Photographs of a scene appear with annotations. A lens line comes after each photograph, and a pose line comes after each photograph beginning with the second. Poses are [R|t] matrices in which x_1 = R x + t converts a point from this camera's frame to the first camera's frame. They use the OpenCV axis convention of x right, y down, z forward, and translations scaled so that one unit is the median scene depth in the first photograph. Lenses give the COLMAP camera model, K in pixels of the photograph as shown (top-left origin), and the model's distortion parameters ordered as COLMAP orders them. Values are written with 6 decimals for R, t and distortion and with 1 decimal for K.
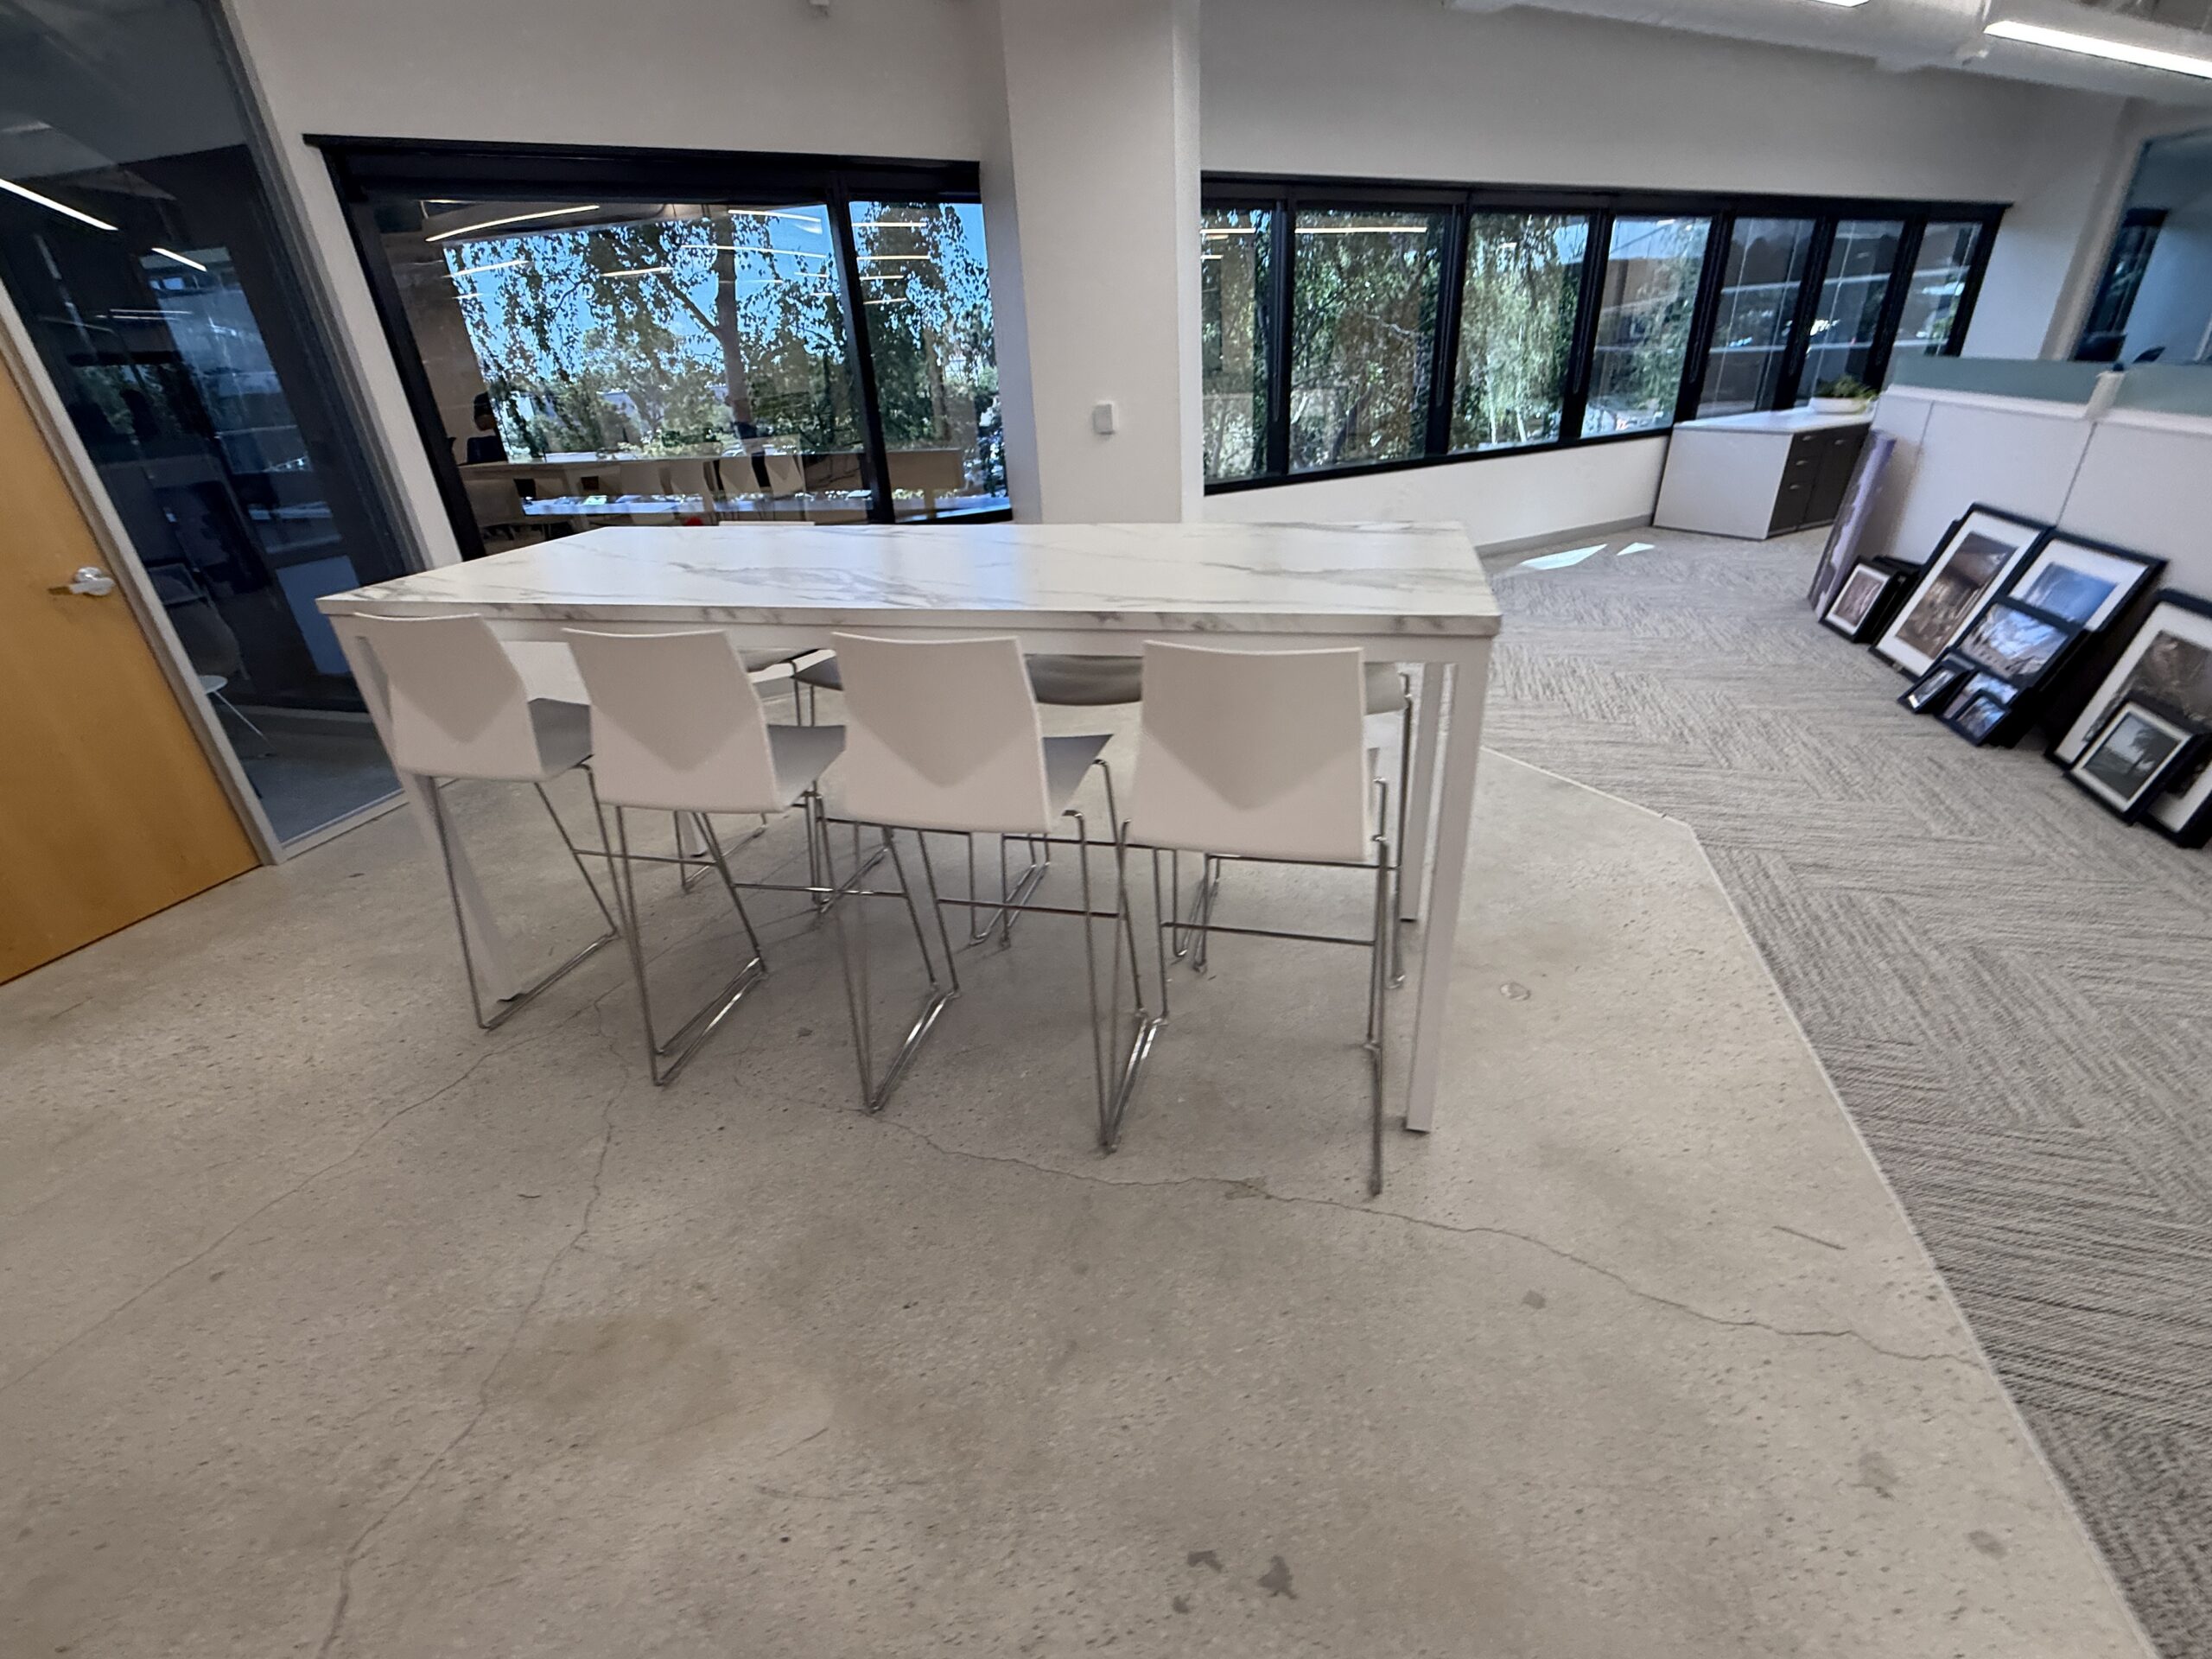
lens RADIAL K [[964.6, 0, 1102.6], [0, 964.6, 827.8], [0, 0, 1]] dist [-0.001156, -0.000228]
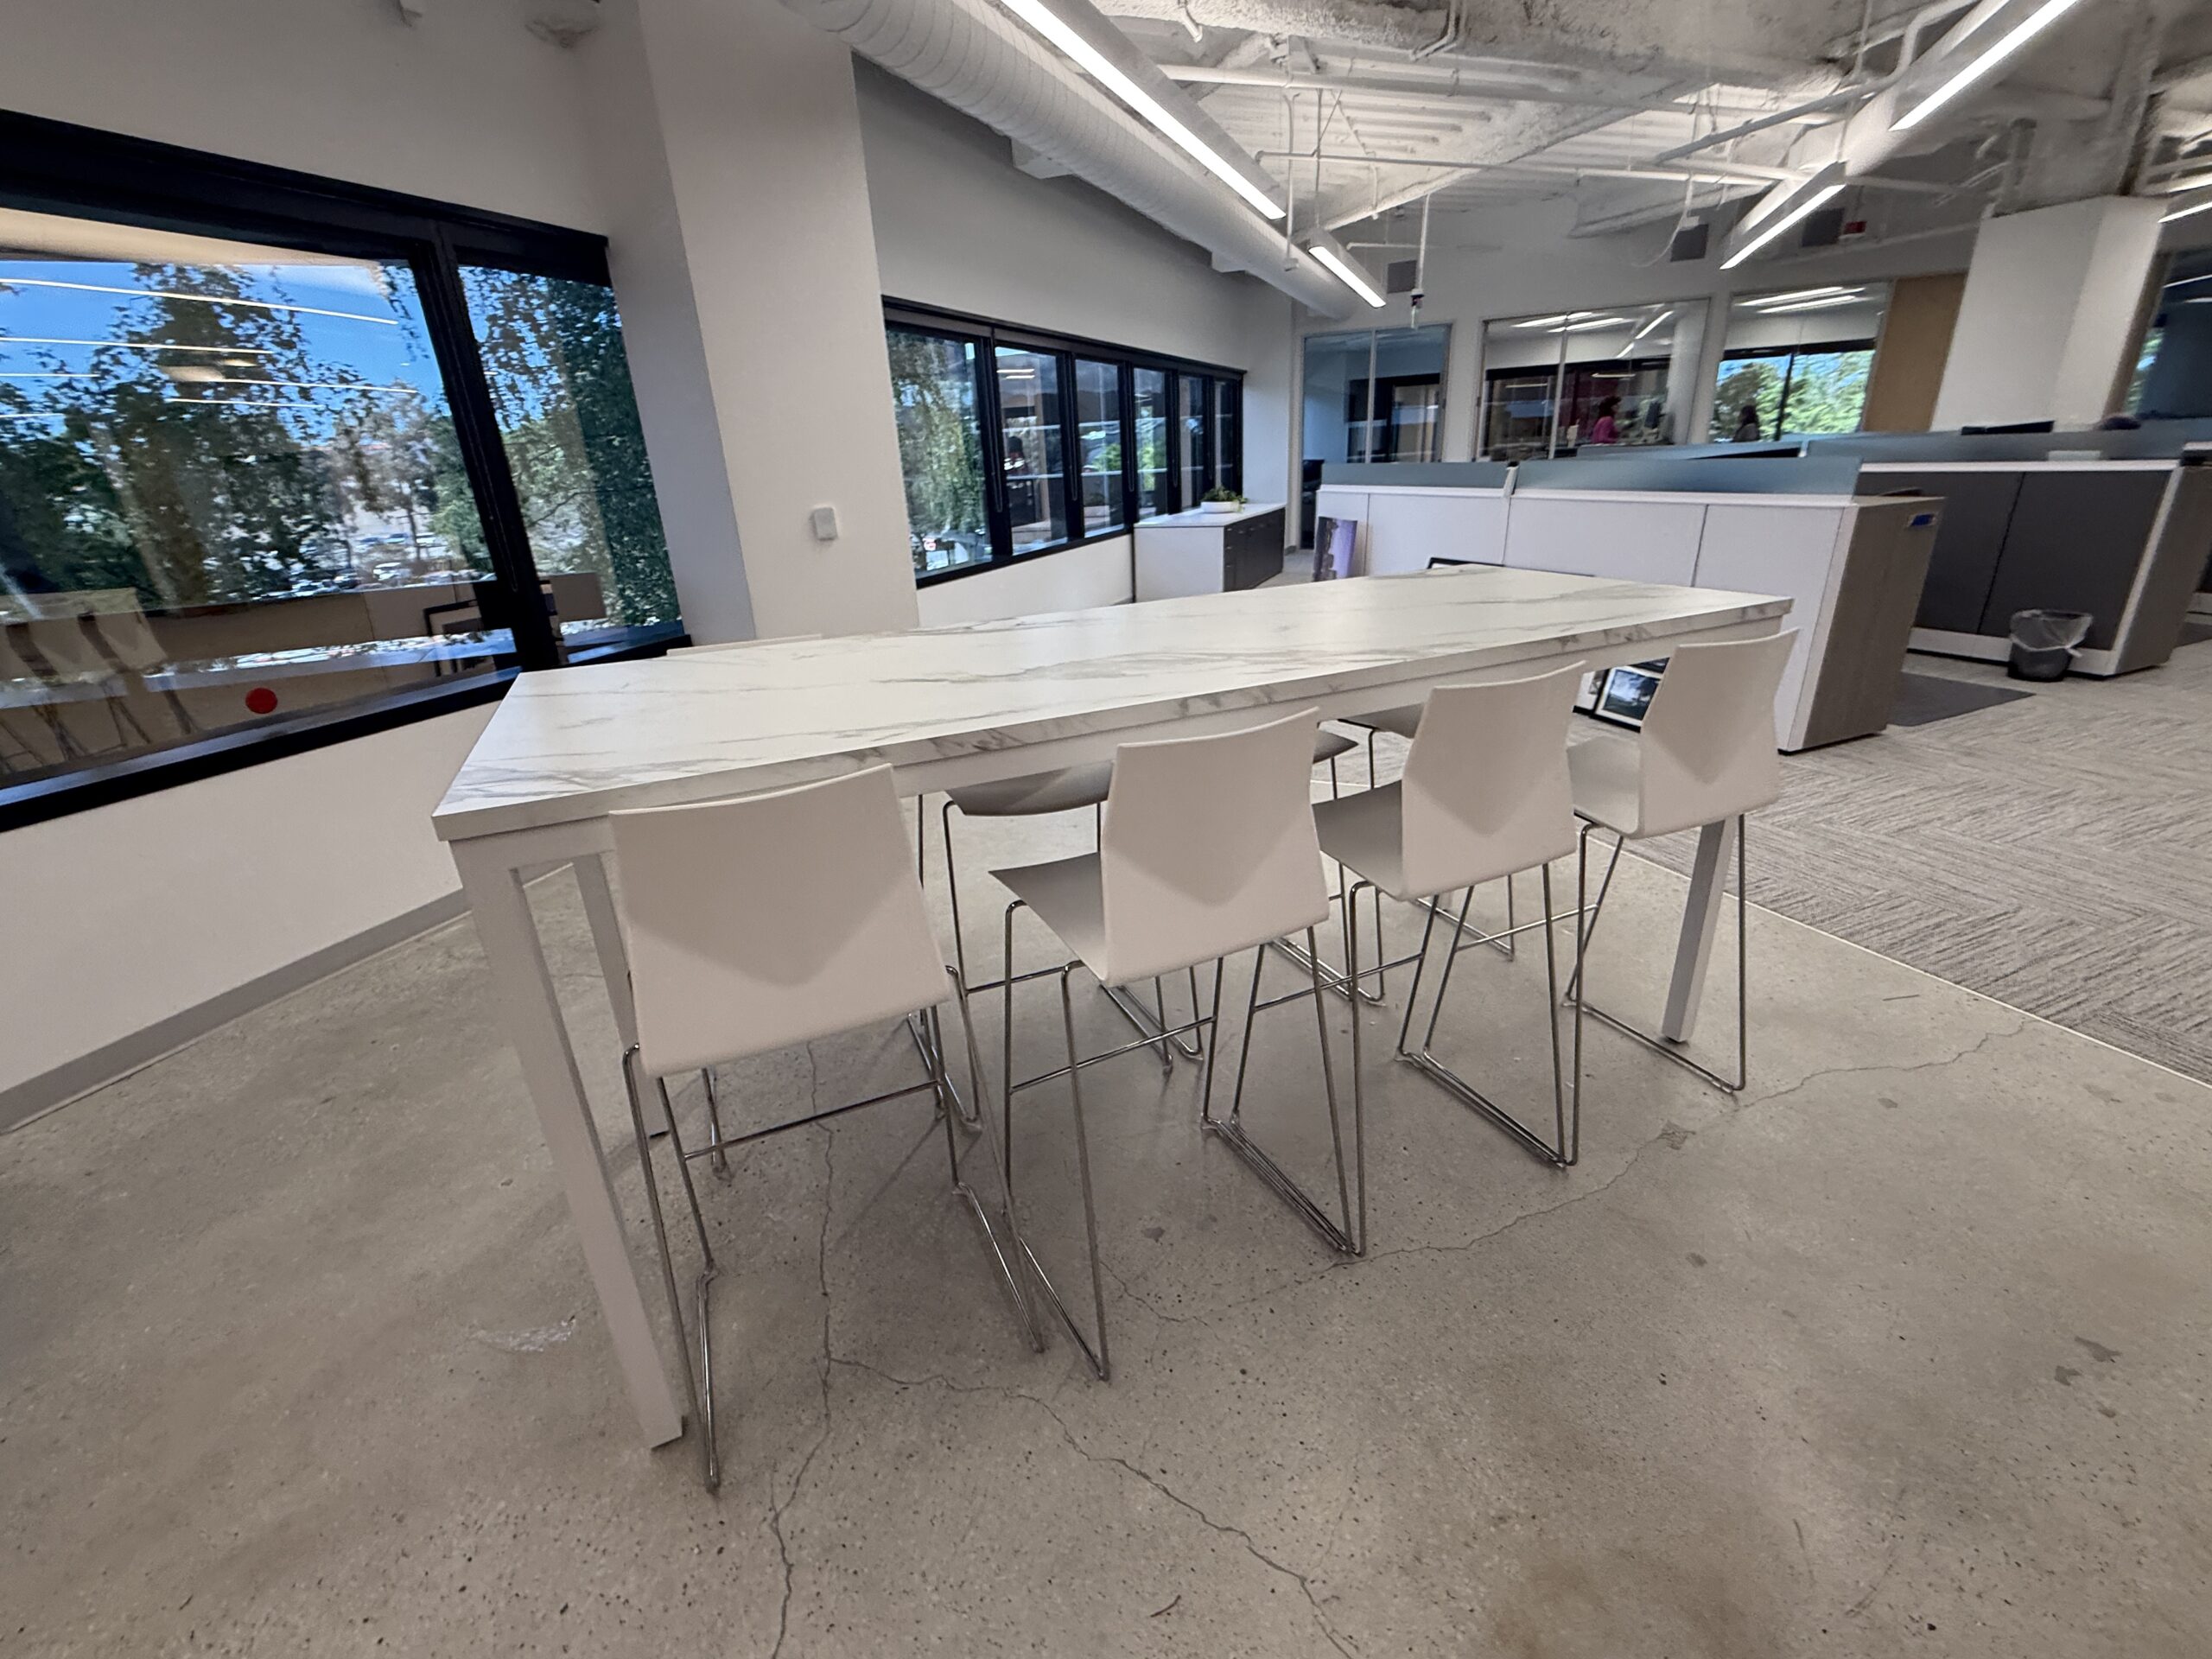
lens RADIAL K [[977.2, 0, 1115.2], [0, 977.2, 809.8], [0, 0, 1]] dist [0.002826, 0.000689]
pose [[0.772907, -0.207089, 0.599774, -0.796315], [0.287310, 0.957010, -0.039811, -0.102976], [-0.565745, 0.203092, 0.799179, 0.332120]]
